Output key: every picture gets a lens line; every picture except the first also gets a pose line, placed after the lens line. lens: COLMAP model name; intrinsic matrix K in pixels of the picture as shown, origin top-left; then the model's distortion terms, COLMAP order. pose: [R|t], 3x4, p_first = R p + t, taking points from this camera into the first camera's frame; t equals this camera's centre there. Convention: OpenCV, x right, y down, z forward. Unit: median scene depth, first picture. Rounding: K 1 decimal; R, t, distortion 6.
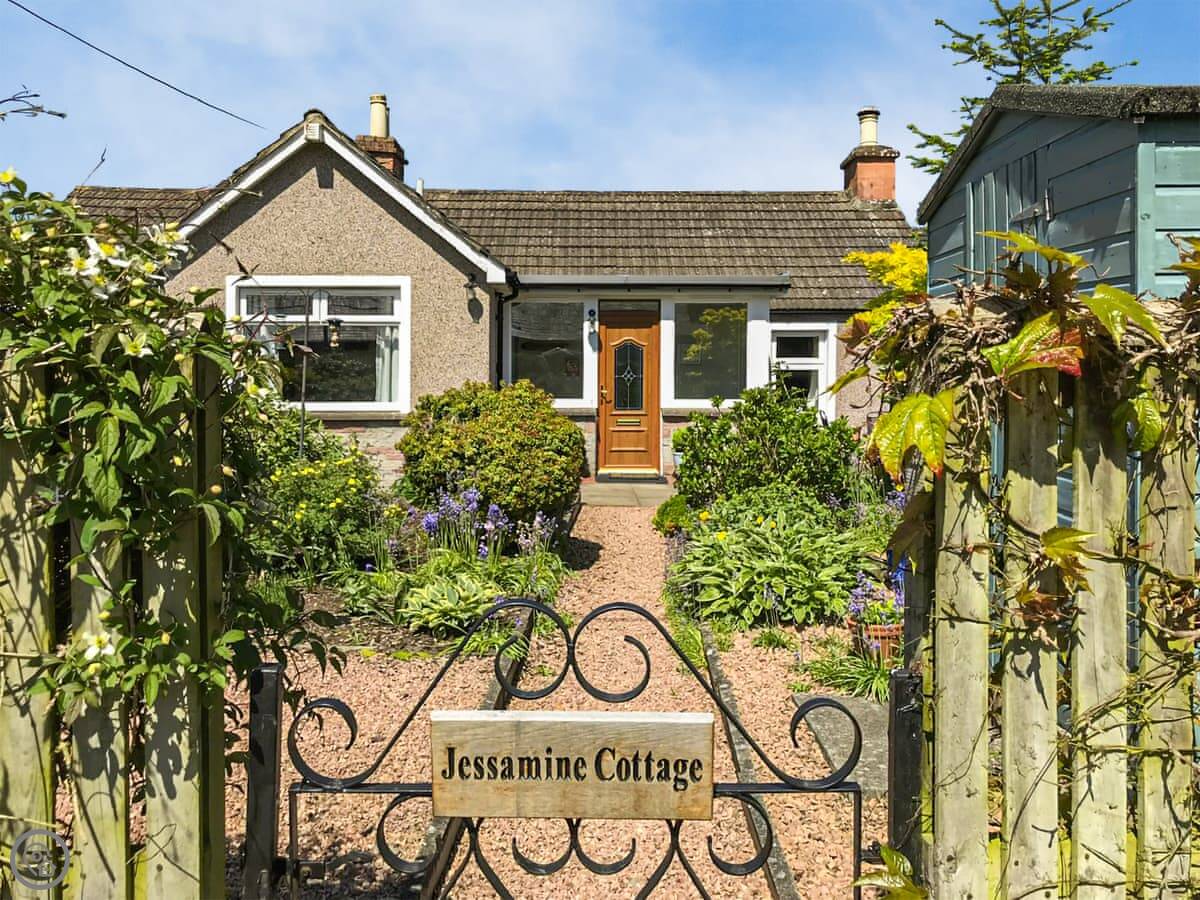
lens RADIAL K [[1240.3, 0, 551.1], [0, 1240.3, 452.5], [0, 0, 1]] dist [-0.059031, 0.013166]
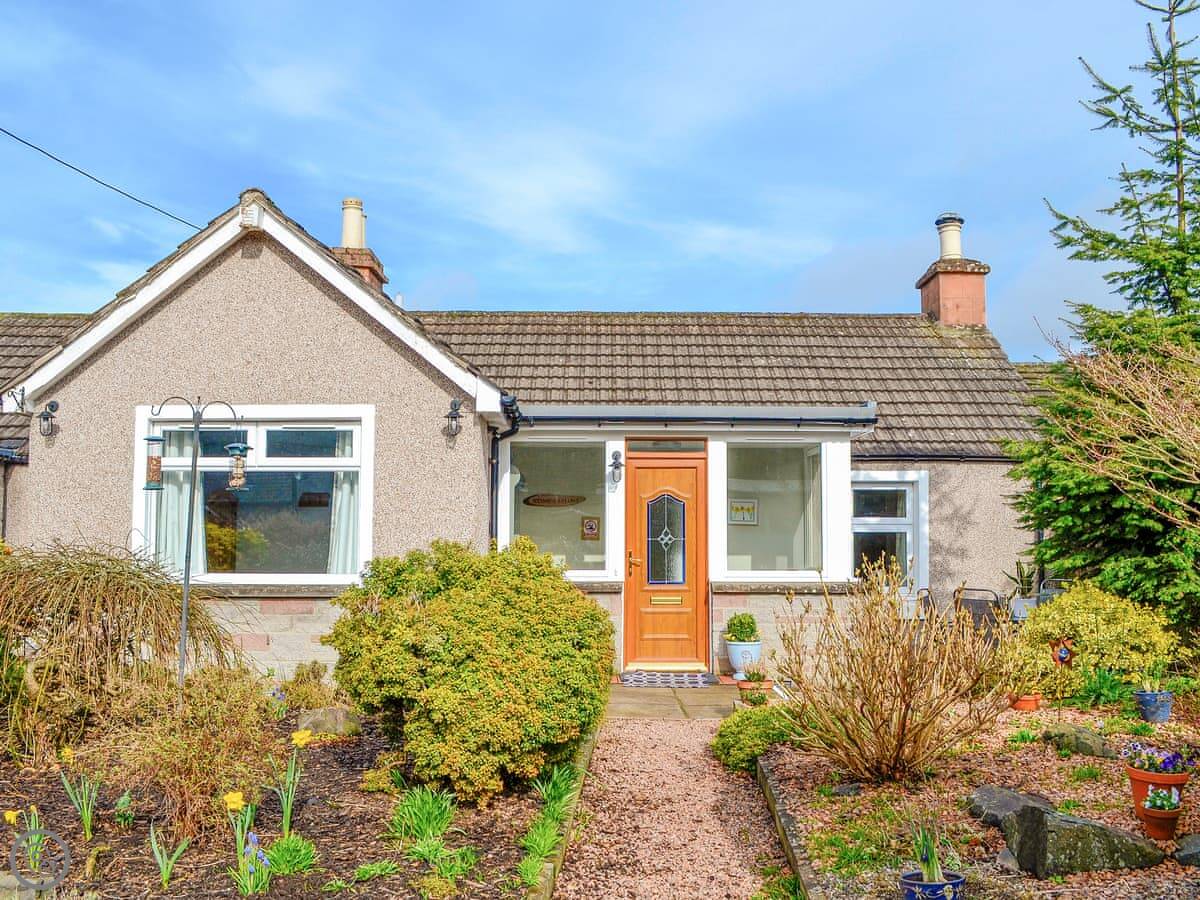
lens RADIAL K [[1240.3, 0, 551.1], [0, 1240.3, 452.5], [0, 0, 1]] dist [-0.059031, 0.013166]
pose [[0.999949, 0.000629, -0.010042, 0.000513], [-0.002051, 0.989826, -0.142272, -0.006649], [0.009850, 0.142285, 0.989777, 0.244088]]
